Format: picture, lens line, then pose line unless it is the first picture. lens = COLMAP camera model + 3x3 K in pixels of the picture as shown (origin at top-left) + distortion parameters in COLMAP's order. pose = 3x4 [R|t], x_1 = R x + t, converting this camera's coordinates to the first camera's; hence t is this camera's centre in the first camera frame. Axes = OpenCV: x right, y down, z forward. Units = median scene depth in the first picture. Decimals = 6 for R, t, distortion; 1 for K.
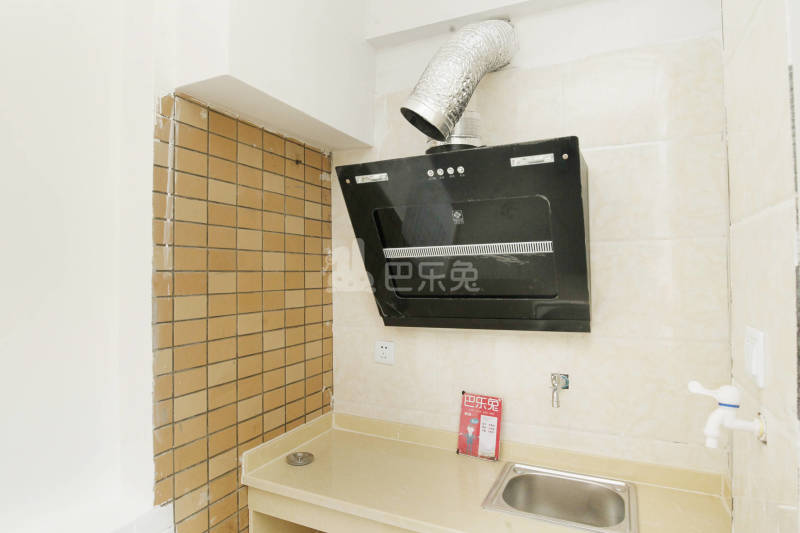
lens RADIAL K [[476.2, 0, 398.6], [0, 476.2, 266.4], [0, 0, 1]] dist [-0.025826, -0.002040]
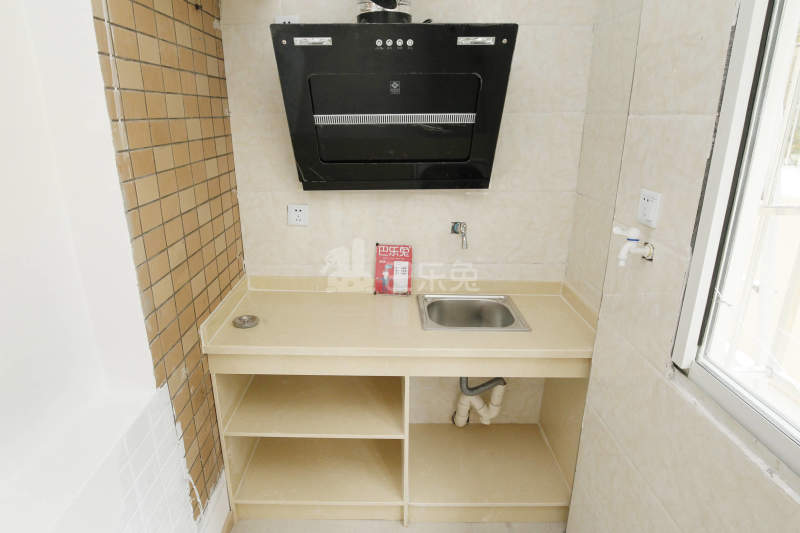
lens RADIAL K [[476.2, 0, 398.6], [0, 476.2, 266.4], [0, 0, 1]] dist [-0.025826, -0.002040]
pose [[0.895613, -0.128857, 0.425762, -0.357003], [-0.015471, 0.947523, 0.319313, -0.060470], [-0.444565, -0.292568, 0.846620, -0.019295]]
